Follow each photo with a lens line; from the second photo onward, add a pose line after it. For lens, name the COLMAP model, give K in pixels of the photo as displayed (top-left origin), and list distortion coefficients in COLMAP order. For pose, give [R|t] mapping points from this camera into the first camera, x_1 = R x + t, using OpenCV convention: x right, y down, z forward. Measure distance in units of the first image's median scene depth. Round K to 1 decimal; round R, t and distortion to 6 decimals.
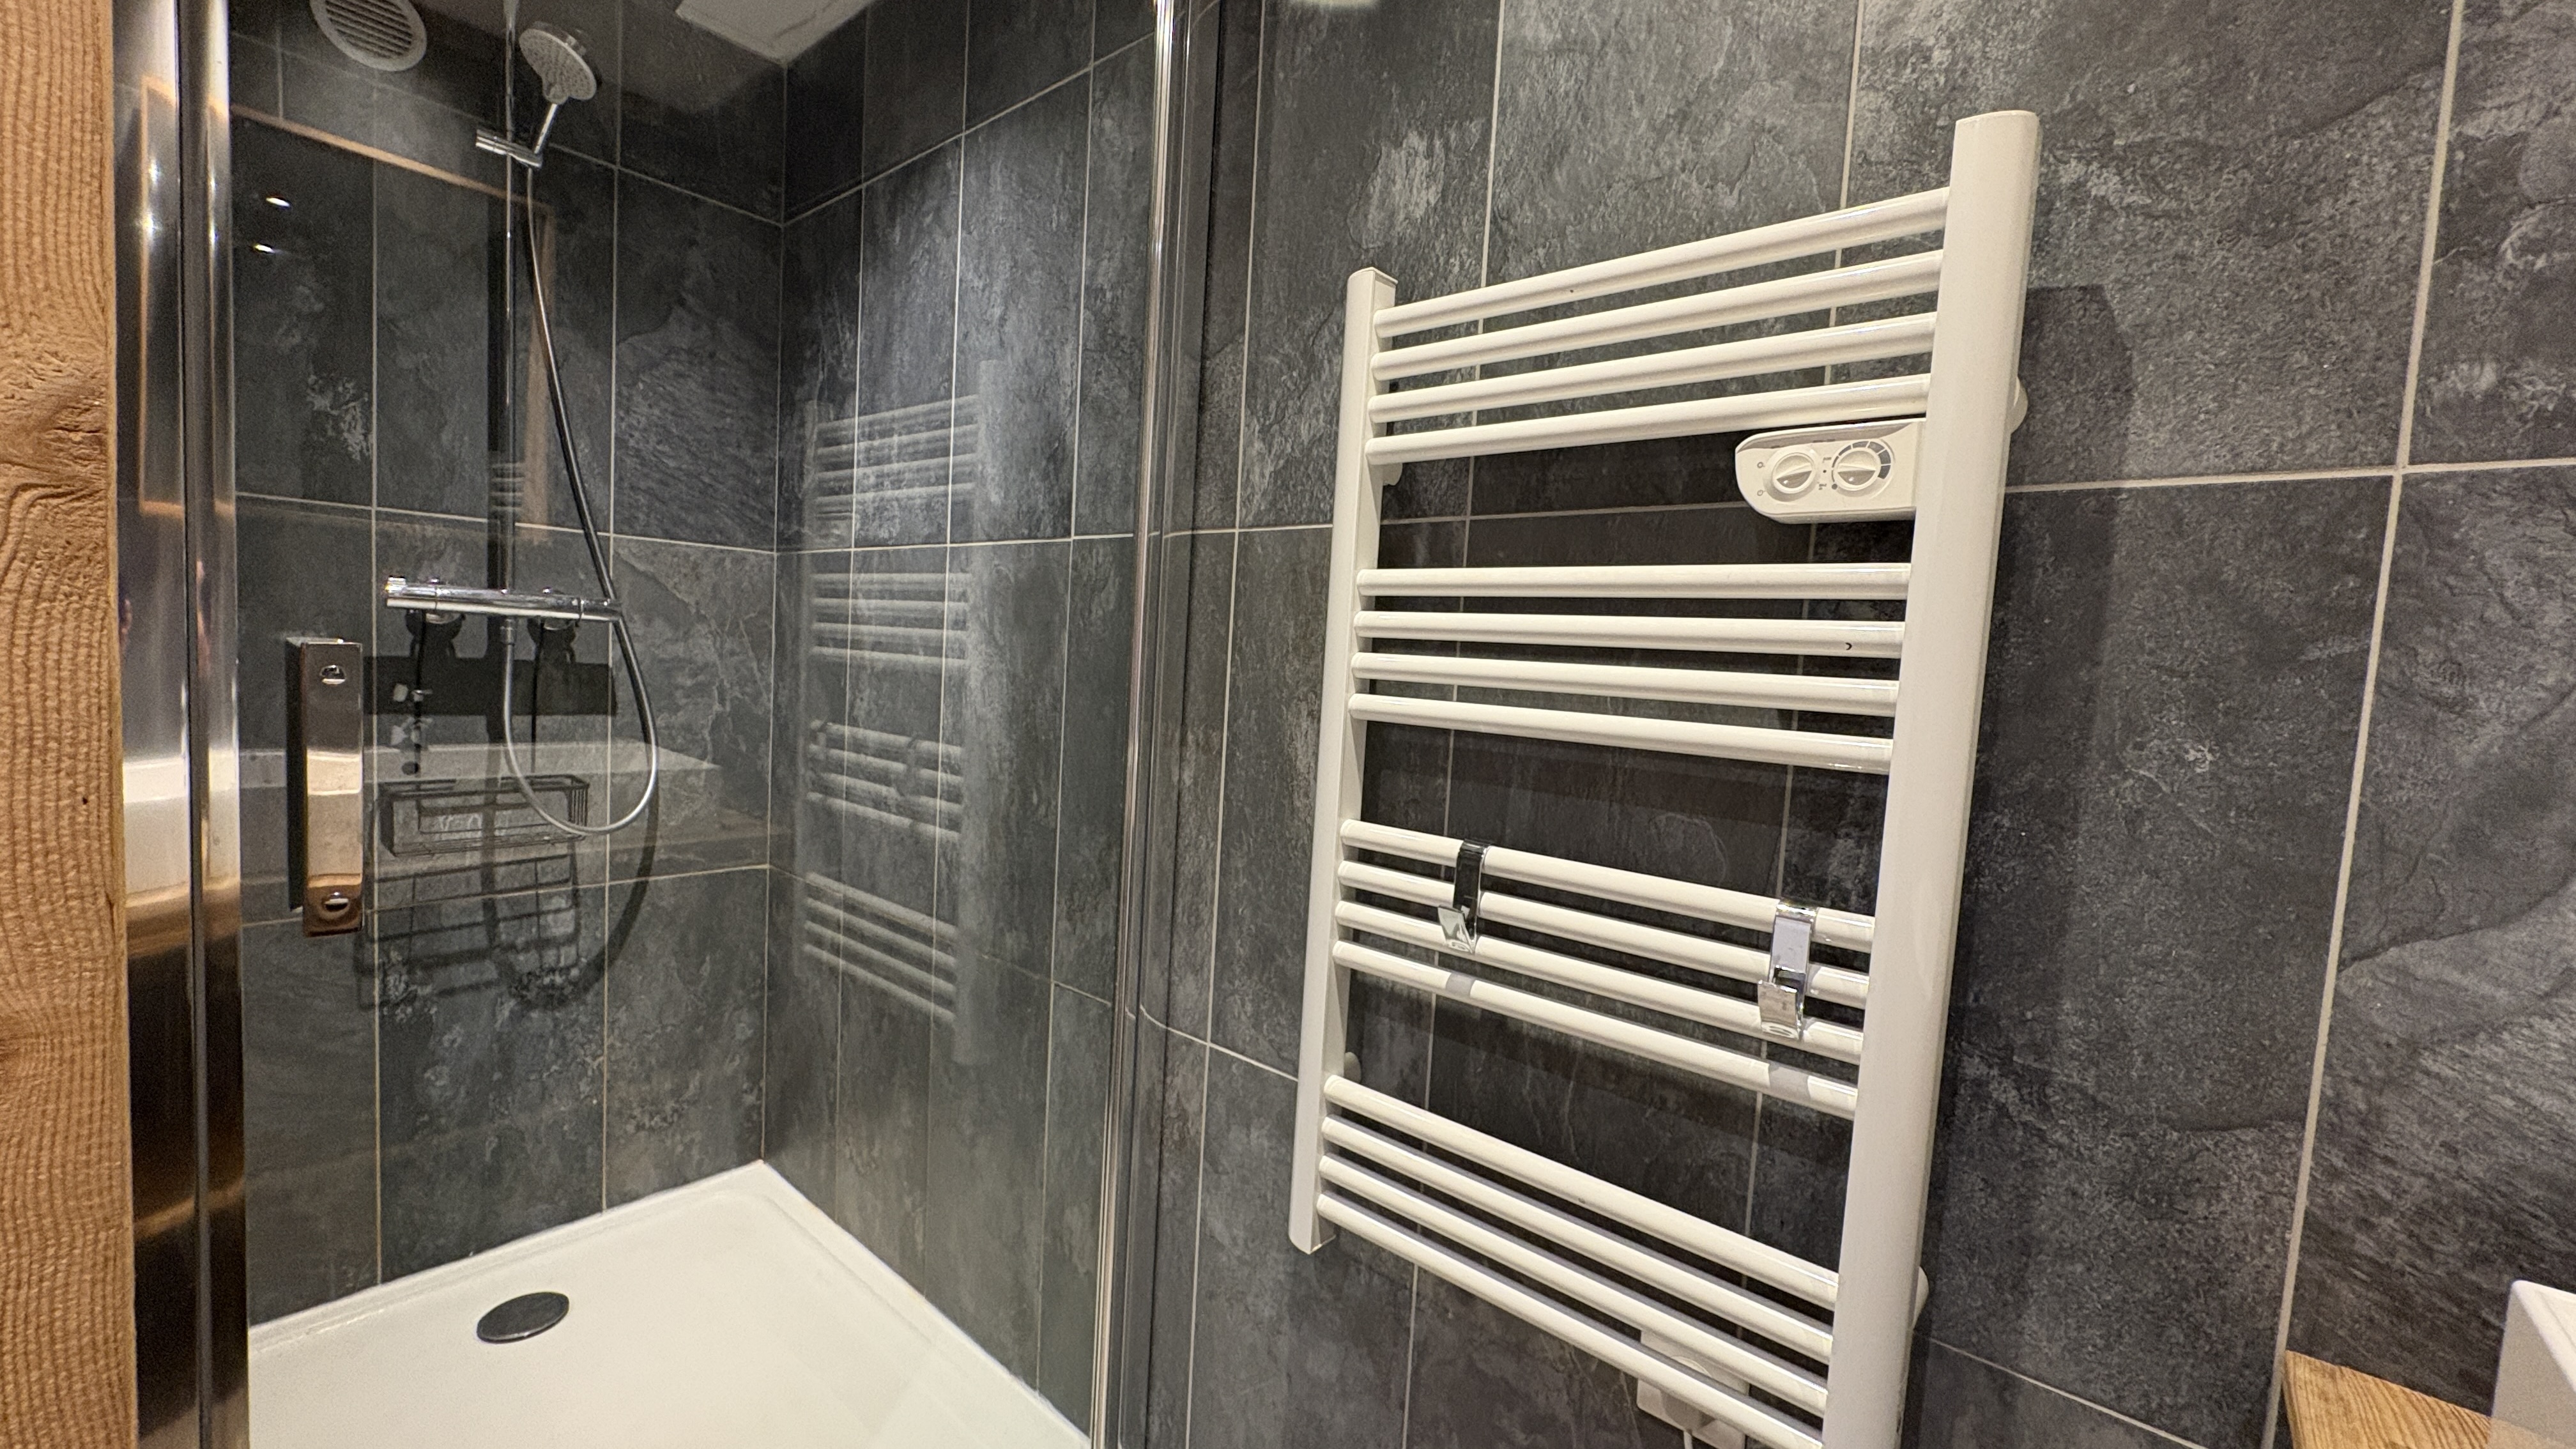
lens RADIAL K [[1019.9, 0, 1288.0], [0, 1019.9, 724.5], [0, 0, 1]] dist [0.000072, 0.000394]
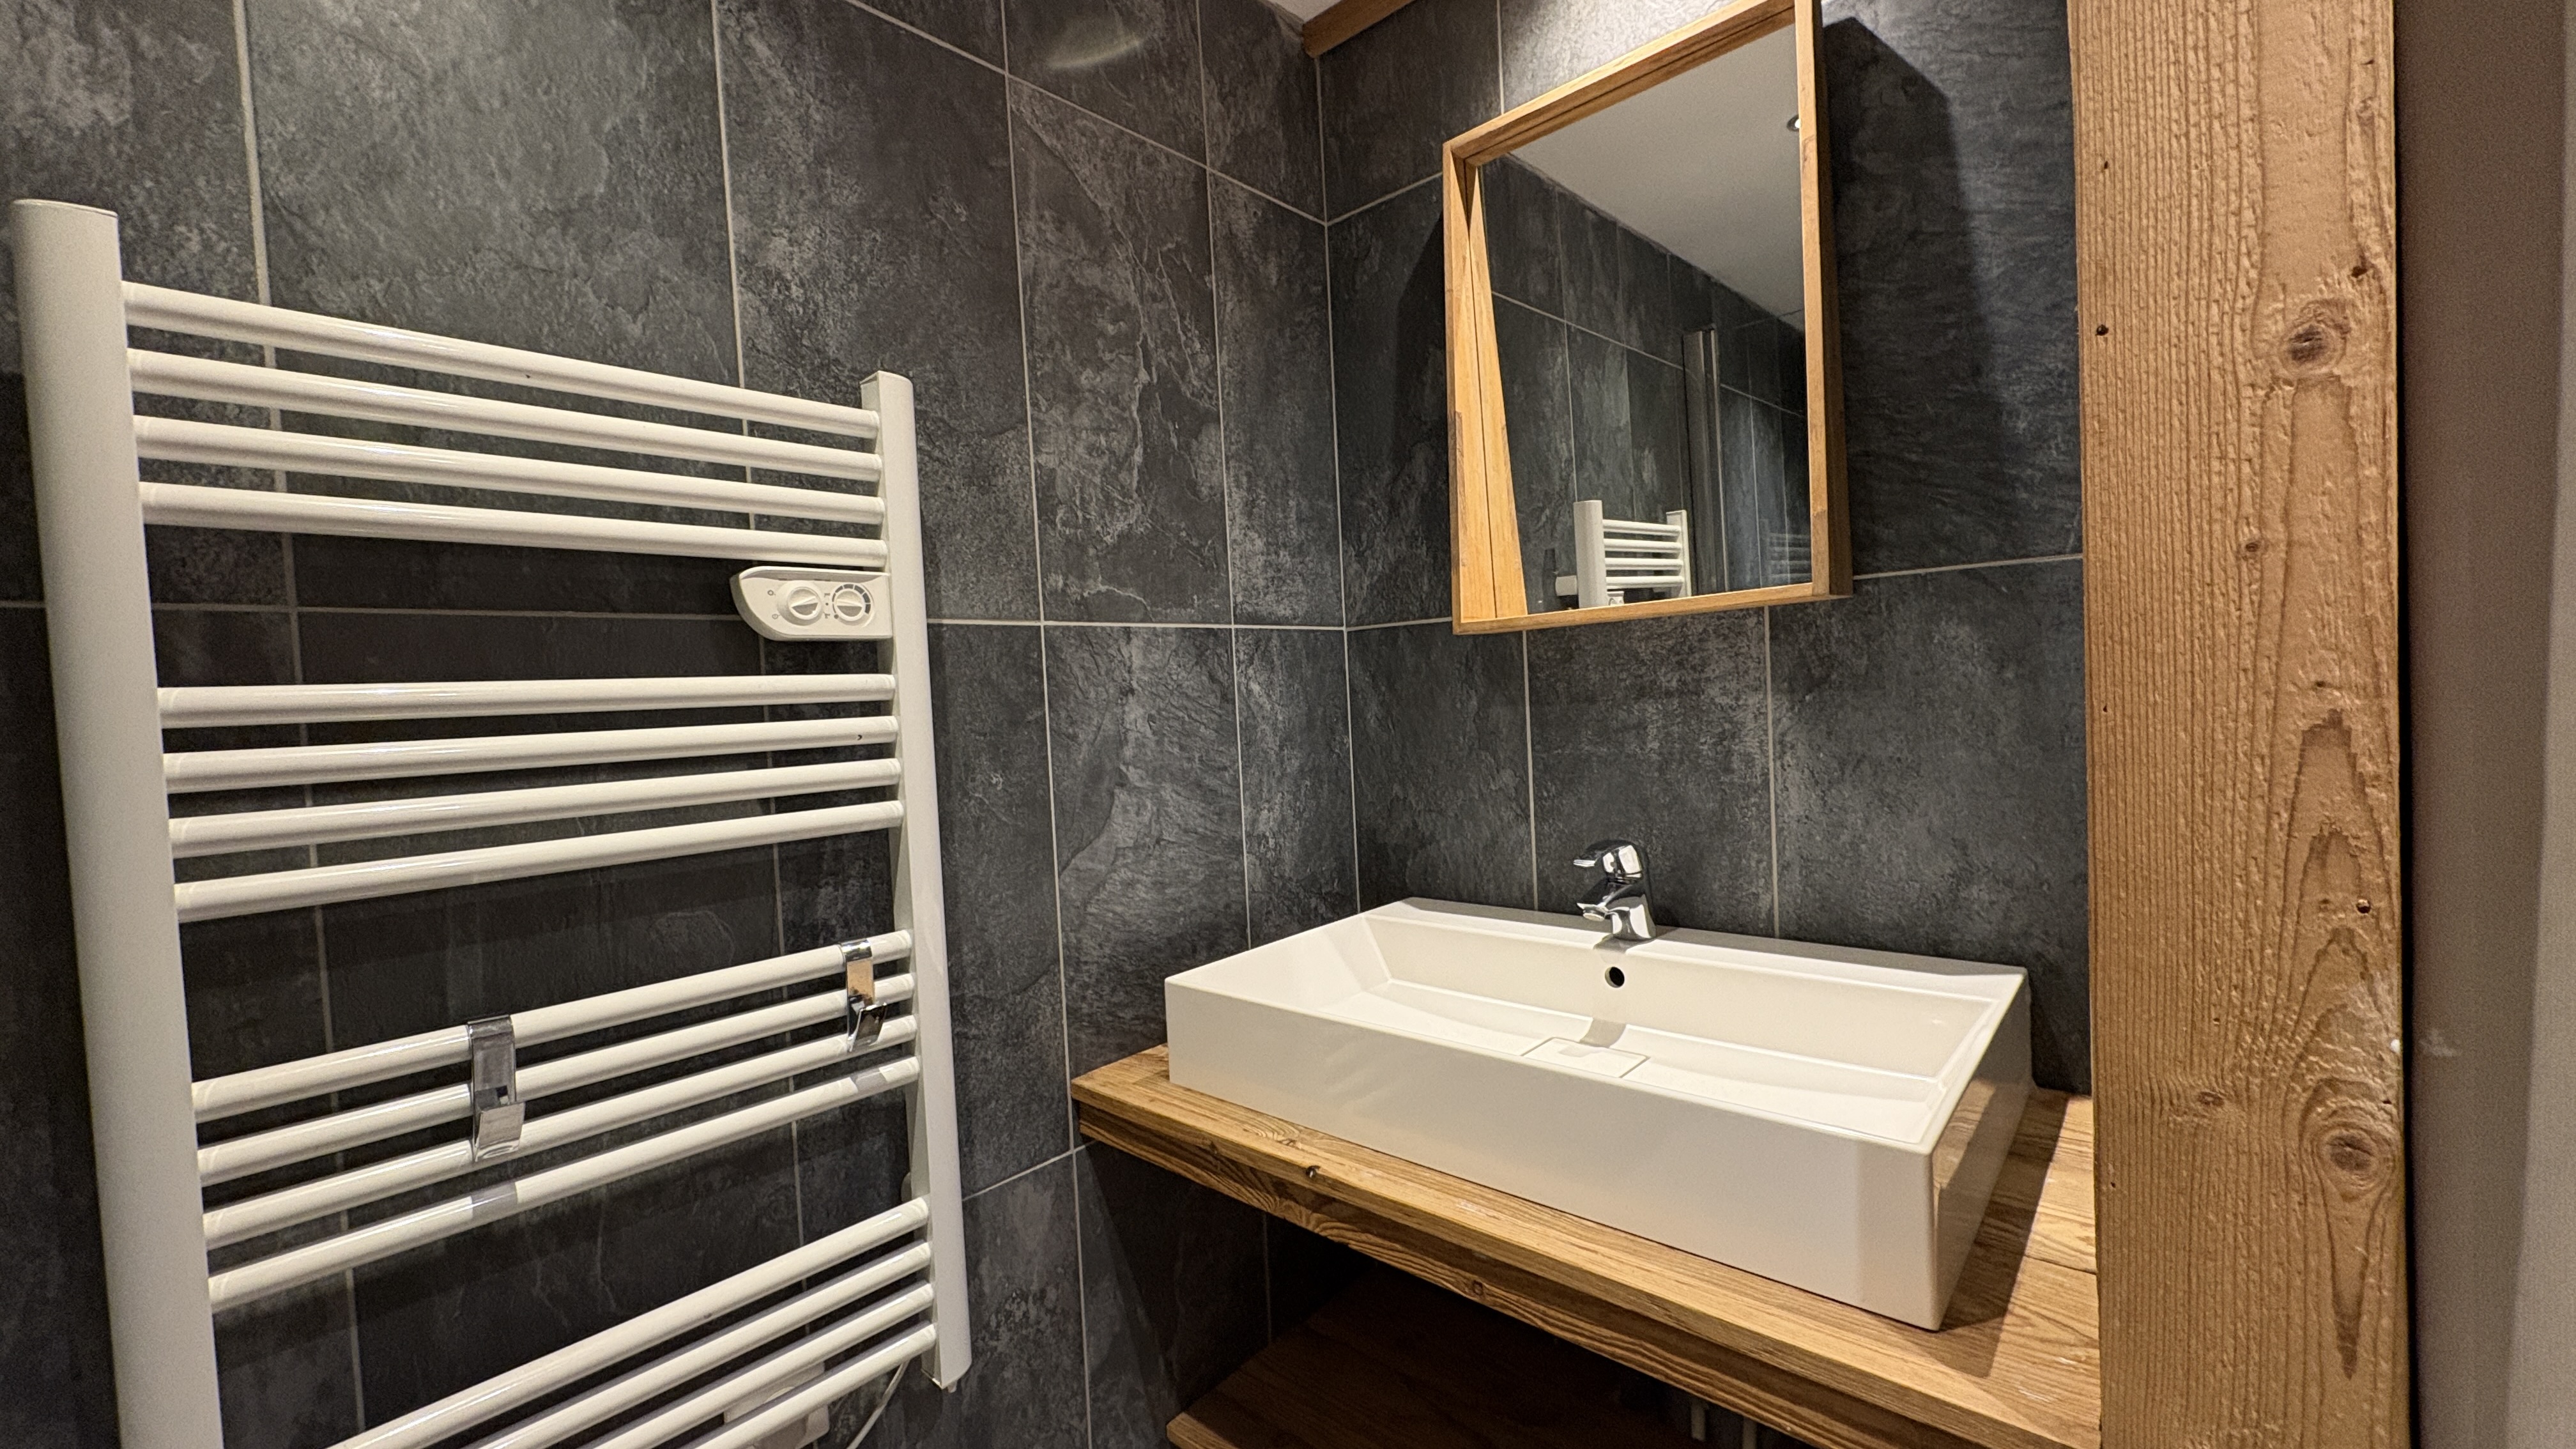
lens RADIAL K [[1019.9, 0, 1288.0], [0, 1019.9, 724.5], [0, 0, 1]] dist [0.000072, 0.000394]
pose [[0.026359, -0.087931, 0.995778, -0.745997], [0.120783, 0.989106, 0.084145, -0.136651], [-0.992329, 0.118055, 0.036692, 0.398013]]
